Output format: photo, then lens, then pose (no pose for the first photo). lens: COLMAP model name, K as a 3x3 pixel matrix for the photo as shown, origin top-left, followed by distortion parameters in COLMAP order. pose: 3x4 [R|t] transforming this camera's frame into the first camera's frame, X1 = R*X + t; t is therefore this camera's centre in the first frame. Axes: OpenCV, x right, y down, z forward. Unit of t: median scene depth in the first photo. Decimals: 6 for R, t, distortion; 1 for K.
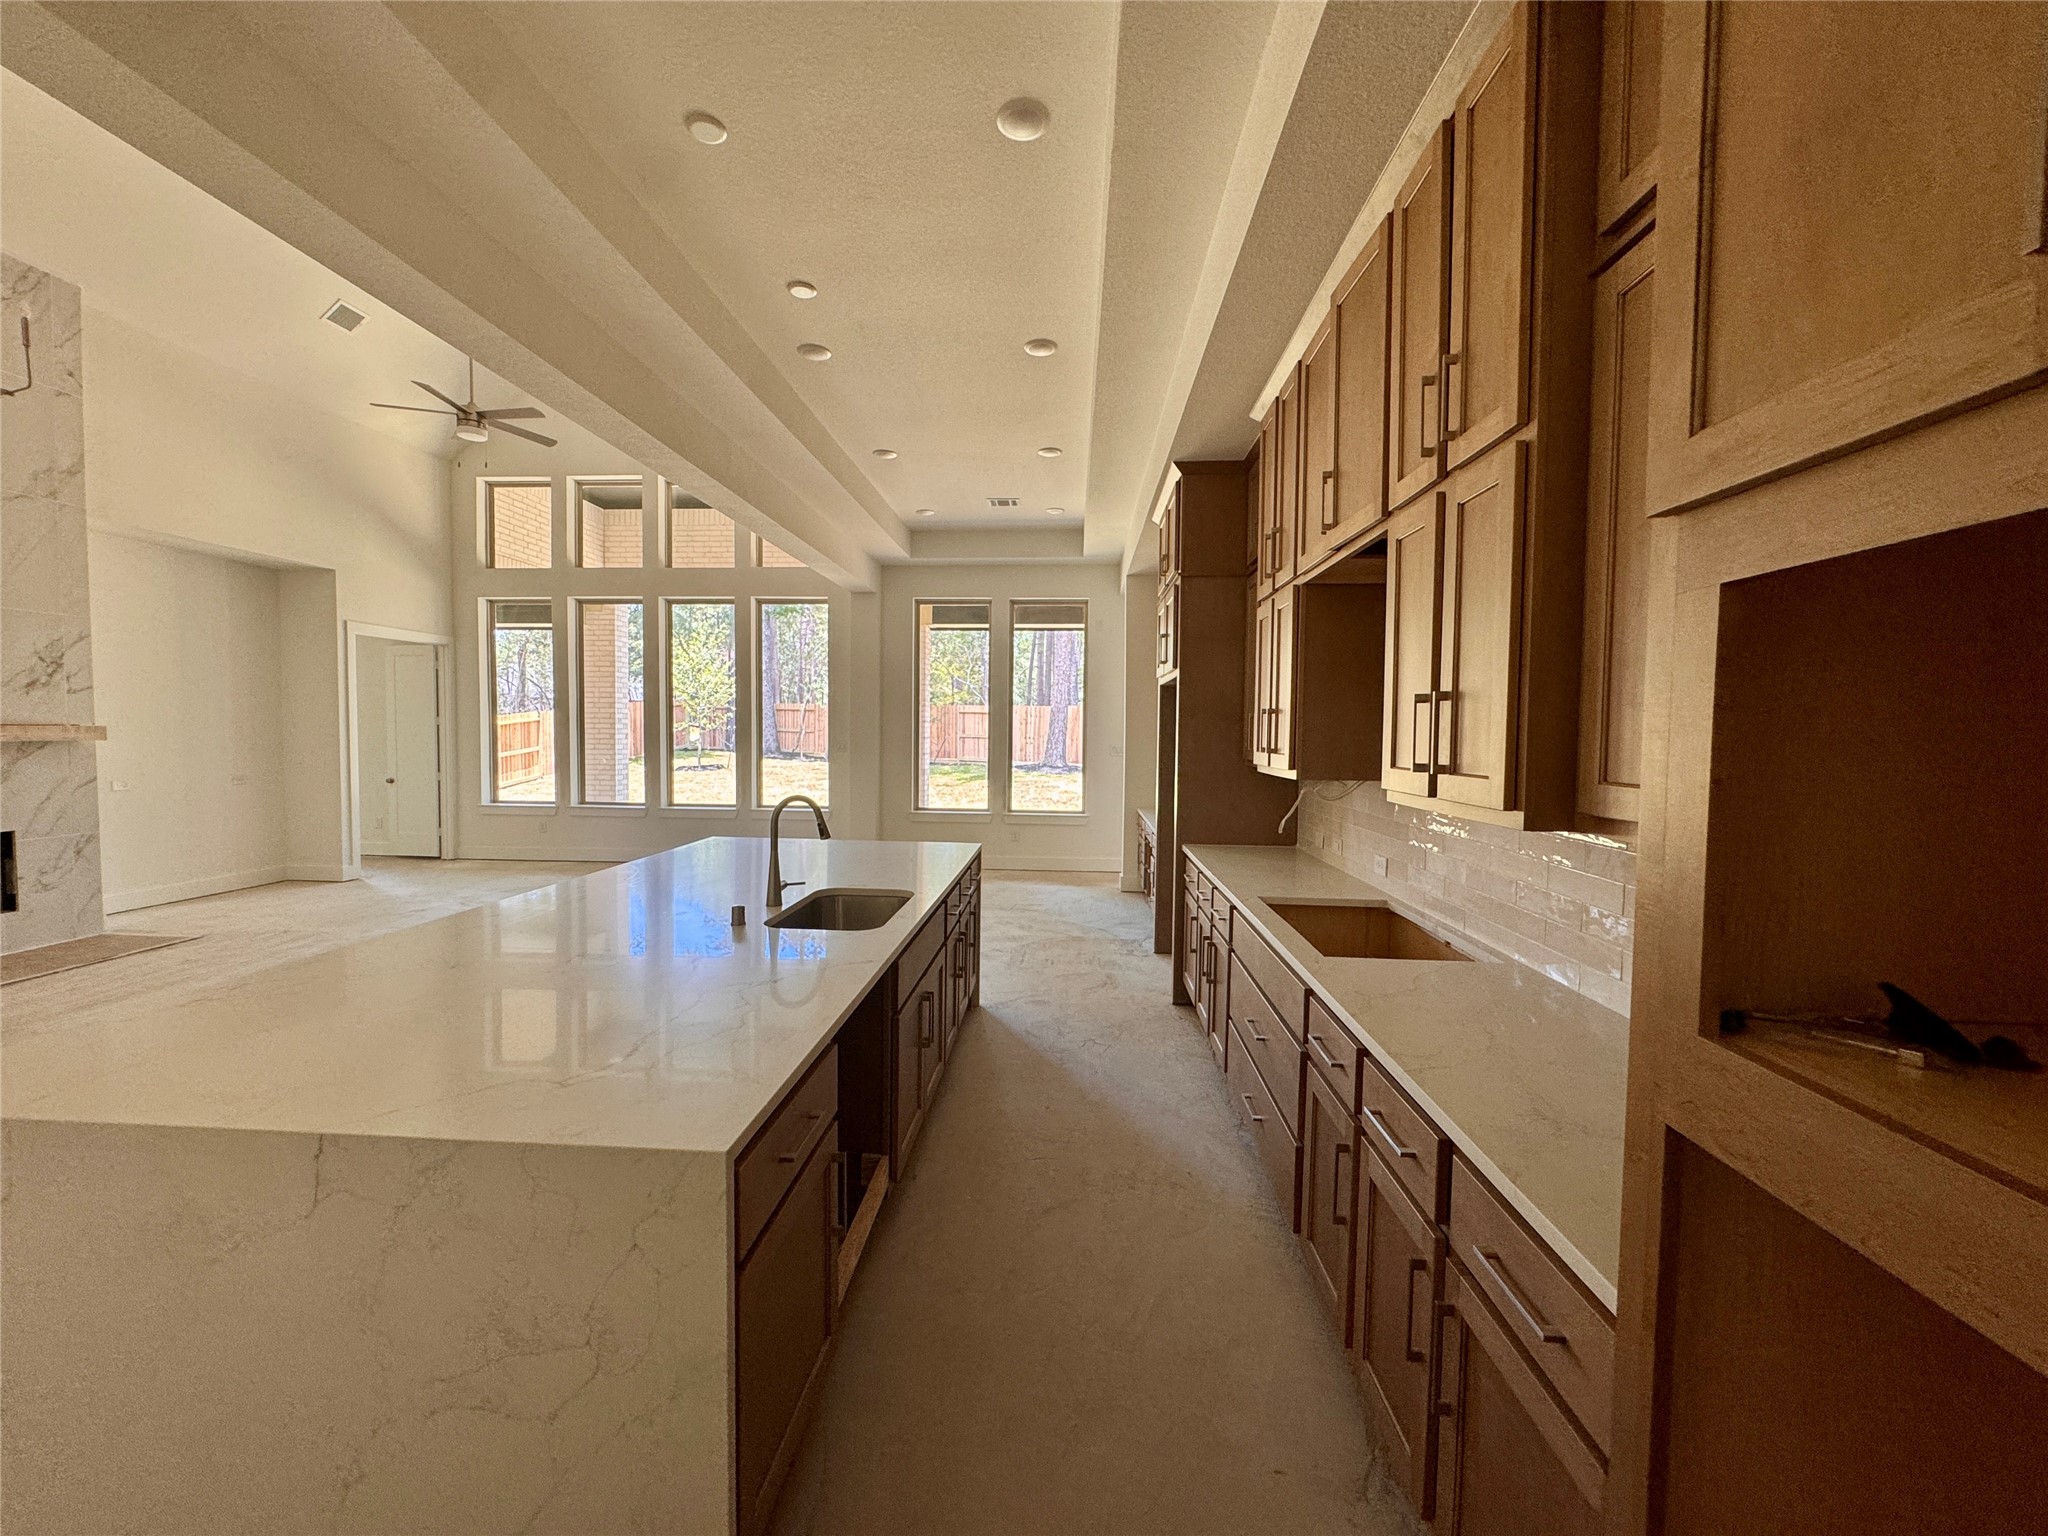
lens RADIAL K [[818.4, 0, 1026.1], [0, 818.4, 759.7], [0, 0, 1]] dist [-0.000022, -0.000461]
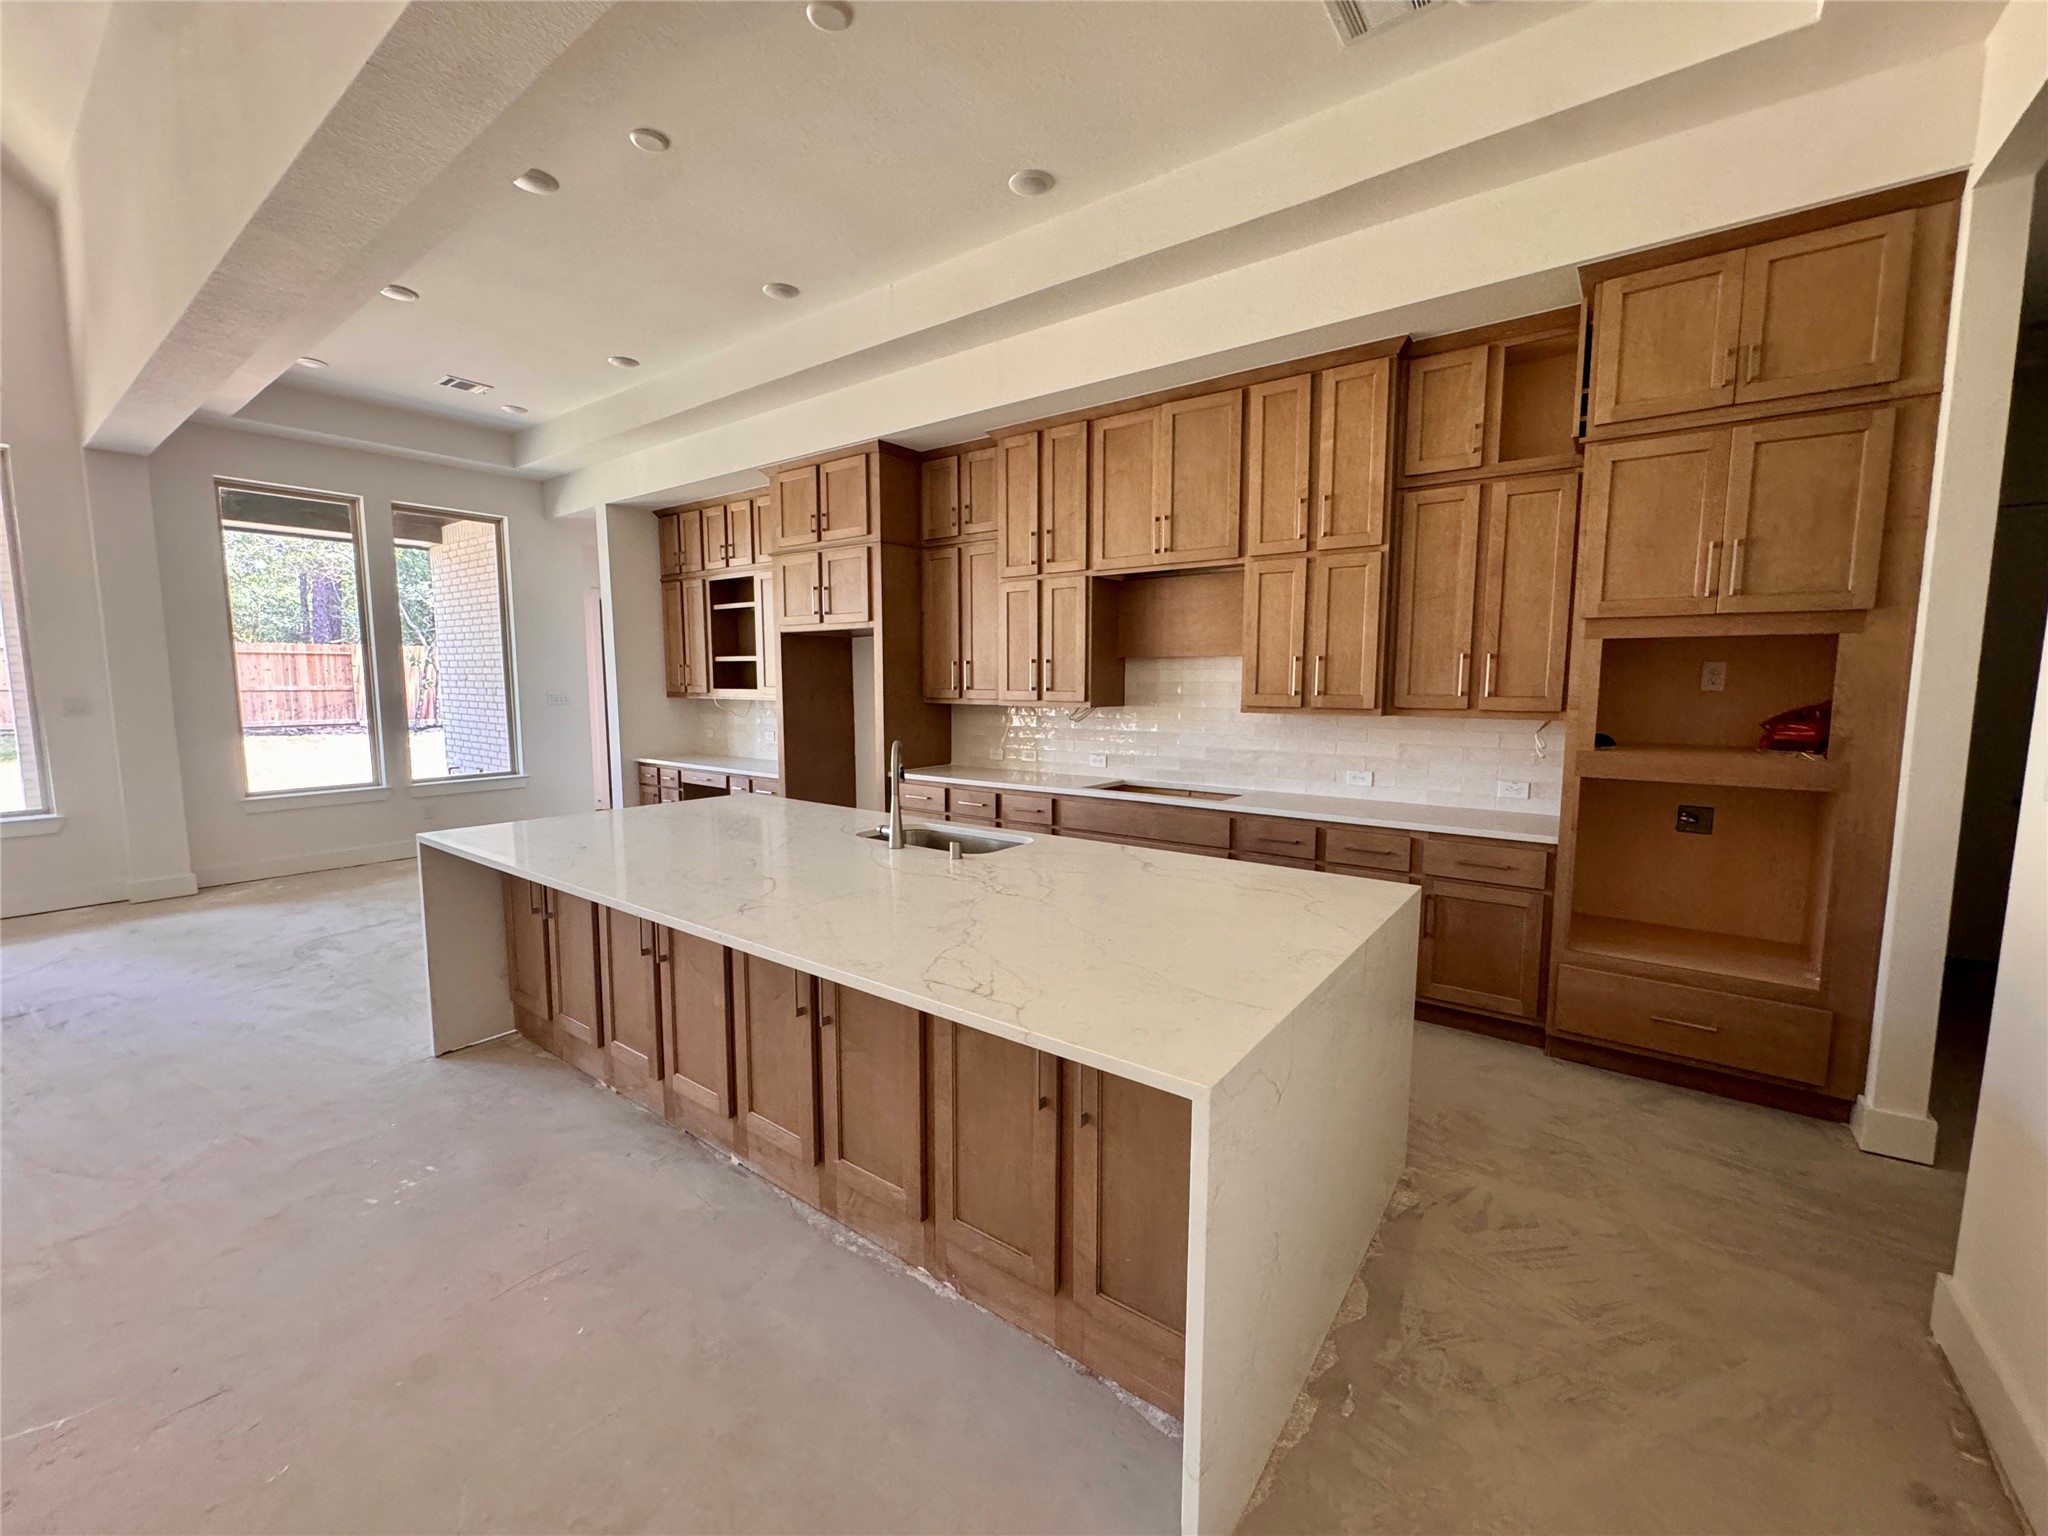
lens RADIAL K [[818.4, 0, 1024.4], [0, 818.4, 768.8], [0, 0, 1]] dist [-0.000022, -0.000461]
pose [[0.548868, -0.103581, 0.829467, -0.336566], [0.036762, 0.994324, 0.099841, -0.006015], [-0.835101, -0.024306, 0.549560, 0.088960]]
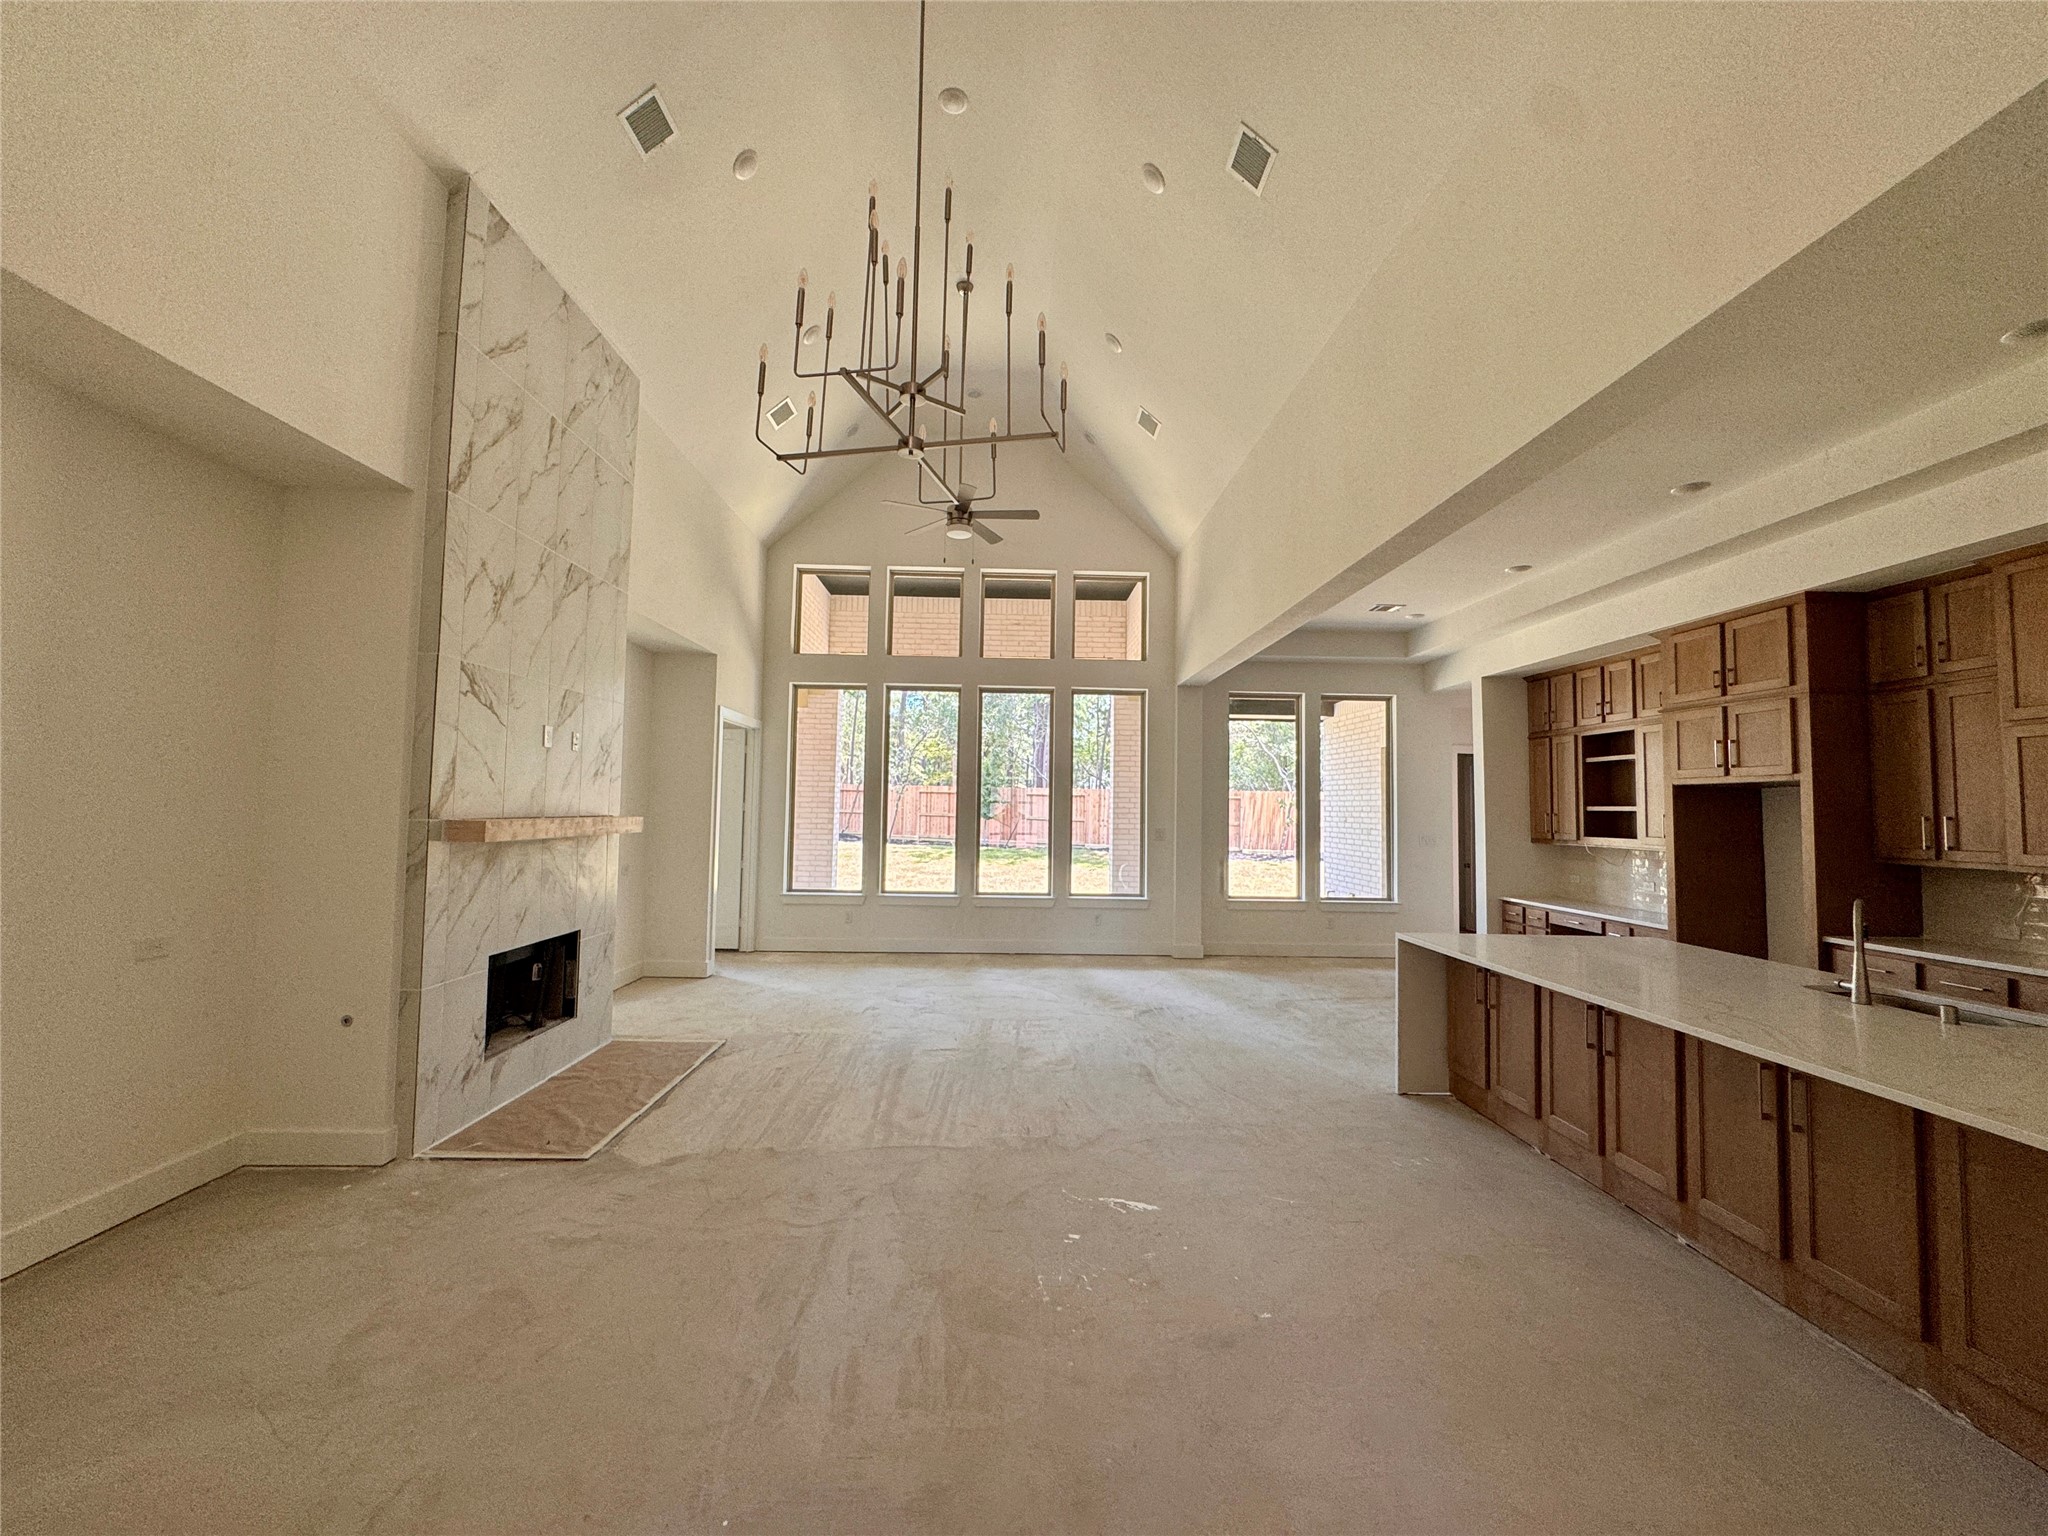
lens RADIAL K [[818.4, 0, 1029.0], [0, 818.4, 762.0], [0, 0, 1]] dist [-0.000022, -0.000461]
pose [[0.996266, 0.011306, 0.085595, -0.461584], [-0.003177, 0.995518, -0.094515, -0.009849], [-0.086280, 0.093890, 0.991837, 0.001433]]
